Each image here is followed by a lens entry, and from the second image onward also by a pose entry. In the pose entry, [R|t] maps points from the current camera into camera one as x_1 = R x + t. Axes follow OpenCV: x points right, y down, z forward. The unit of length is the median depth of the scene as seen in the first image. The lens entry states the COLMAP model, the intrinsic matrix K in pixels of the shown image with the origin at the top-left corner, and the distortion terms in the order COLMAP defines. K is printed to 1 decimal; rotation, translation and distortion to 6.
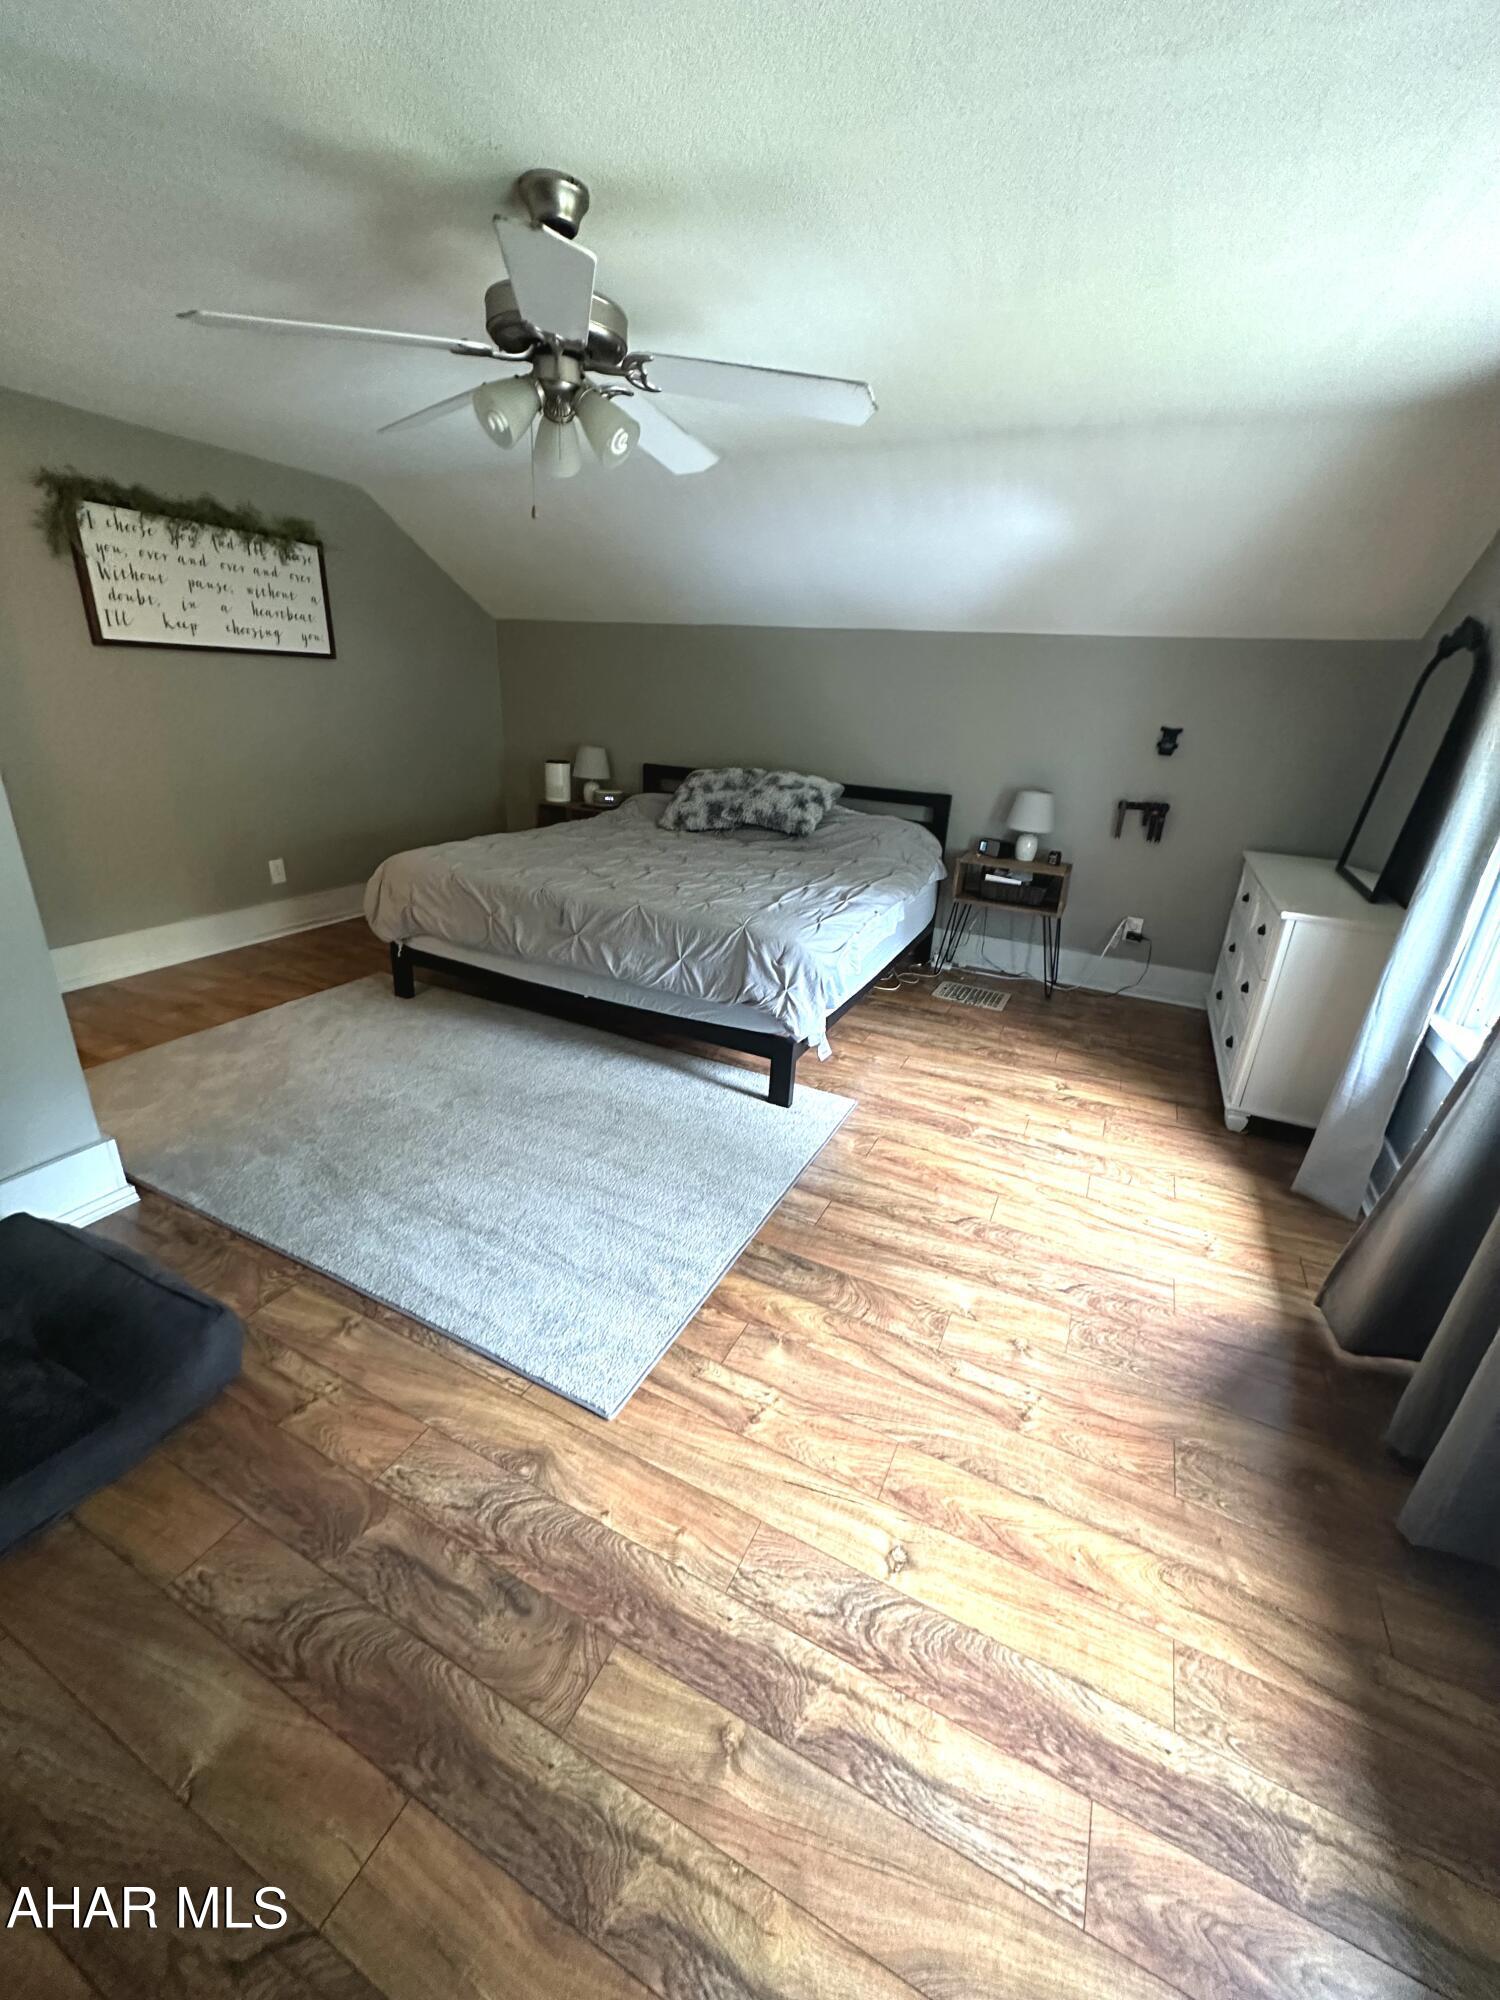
lens RADIAL K [[800.3, 0, 743.6], [0, 800.3, 986.4], [0, 0, 1]] dist [-0.000967, 0.000779]
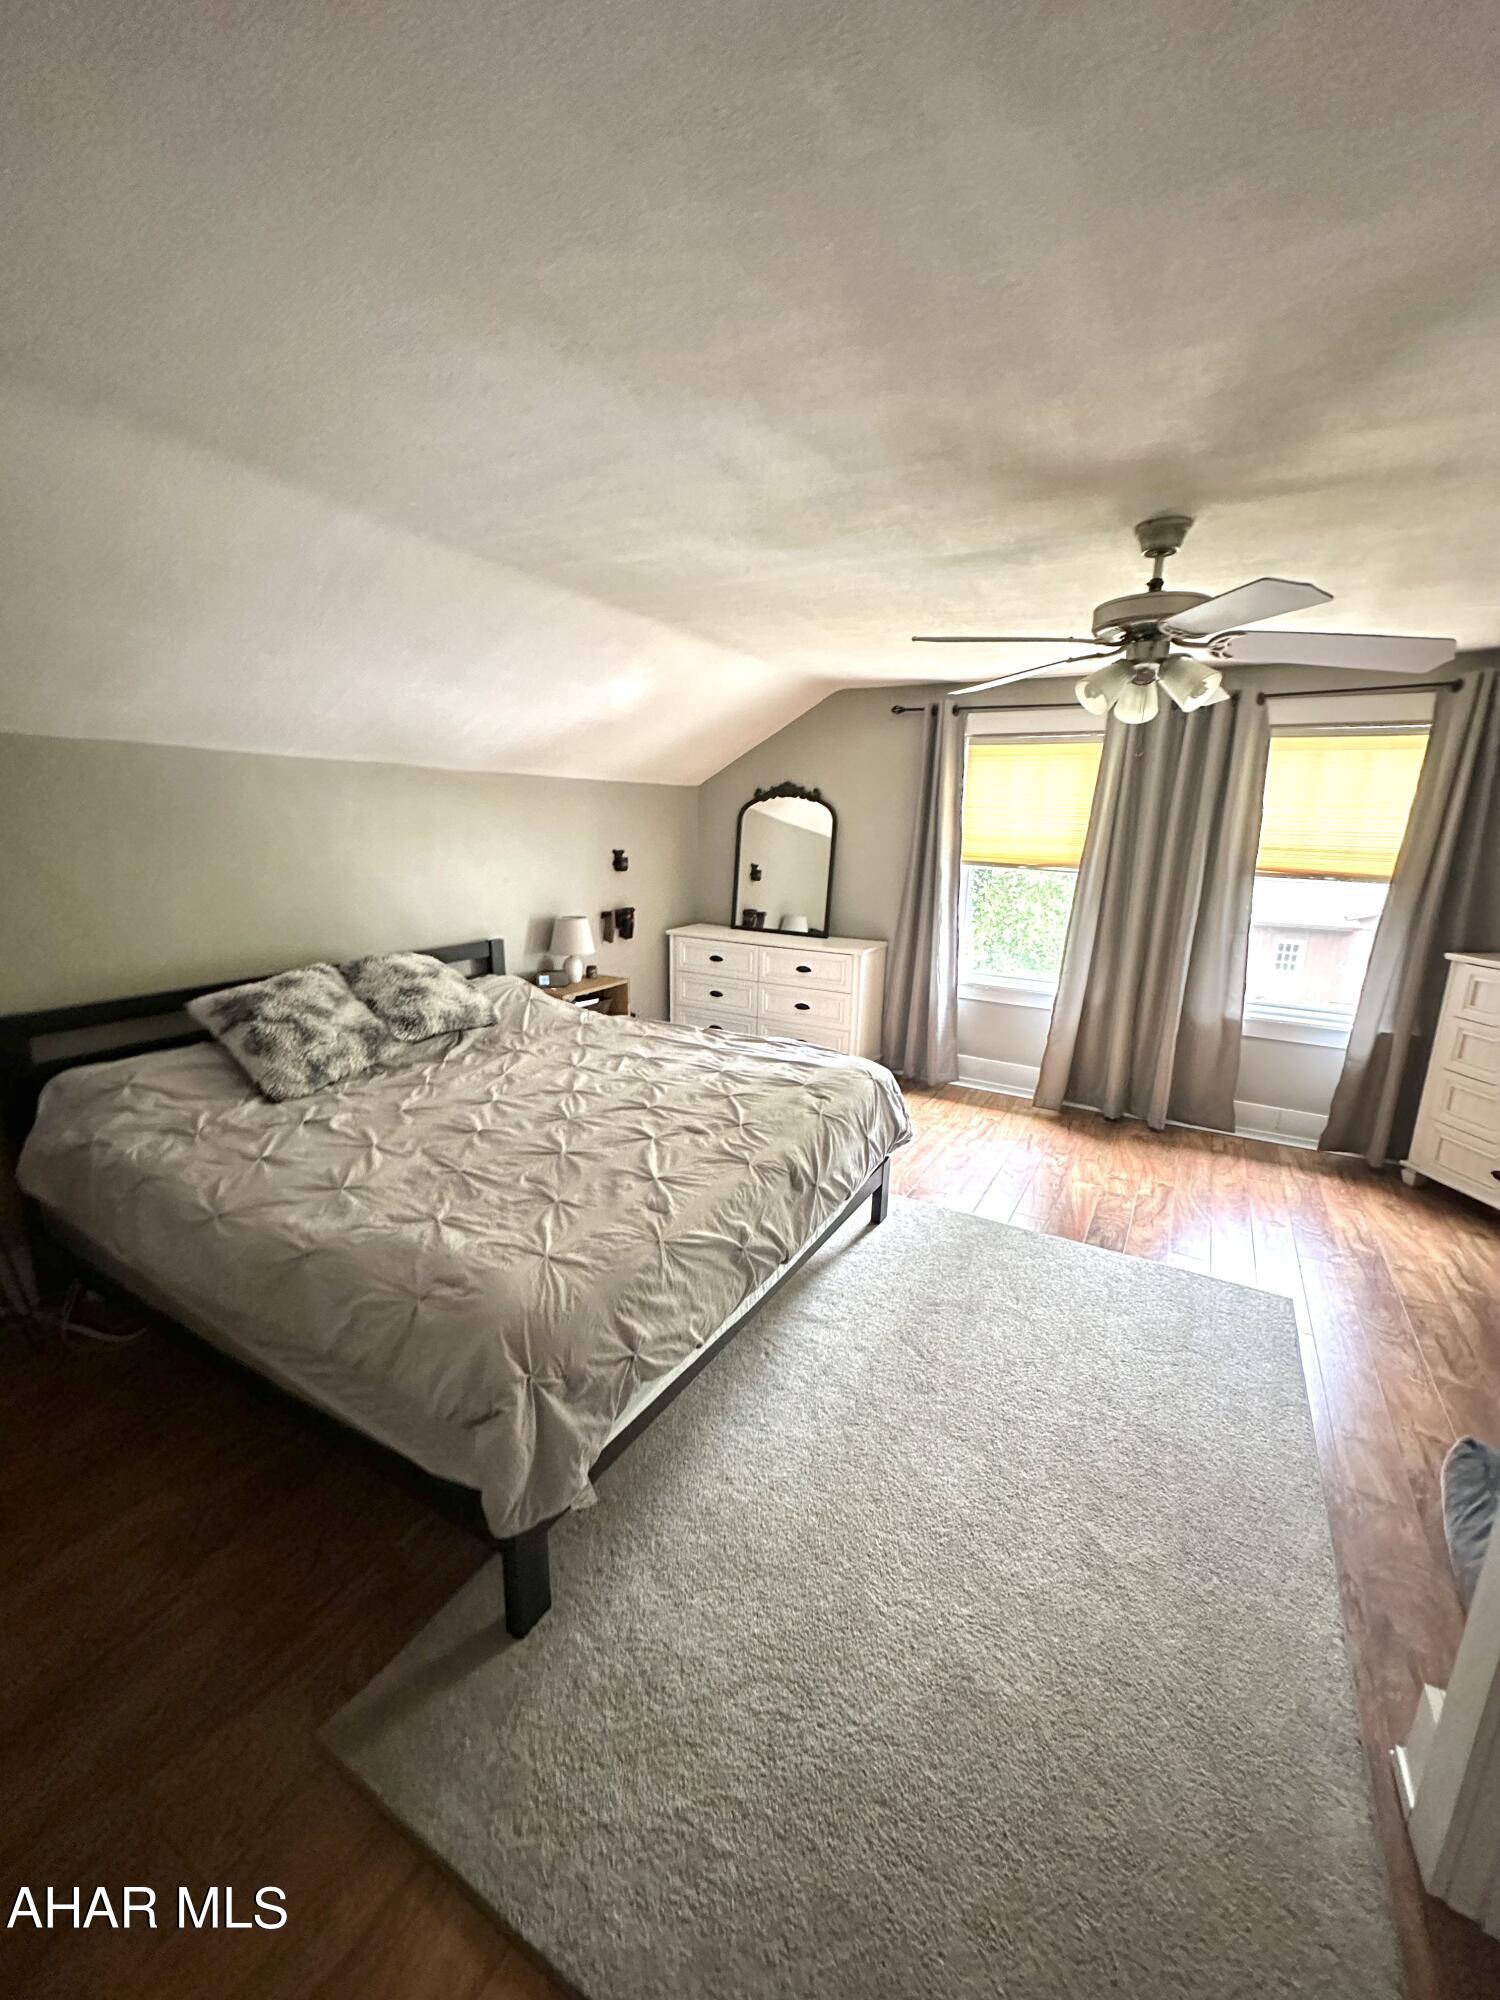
lens RADIAL K [[800.3, 0, 751.2], [0, 800.3, 1003.1], [0, 0, 1]] dist [-0.000967, 0.000779]
pose [[0.067365, -0.277453, 0.958375, -0.710854], [0.334894, 0.911117, 0.240232, -0.337227], [-0.939845, 0.304770, 0.154295, 0.688109]]
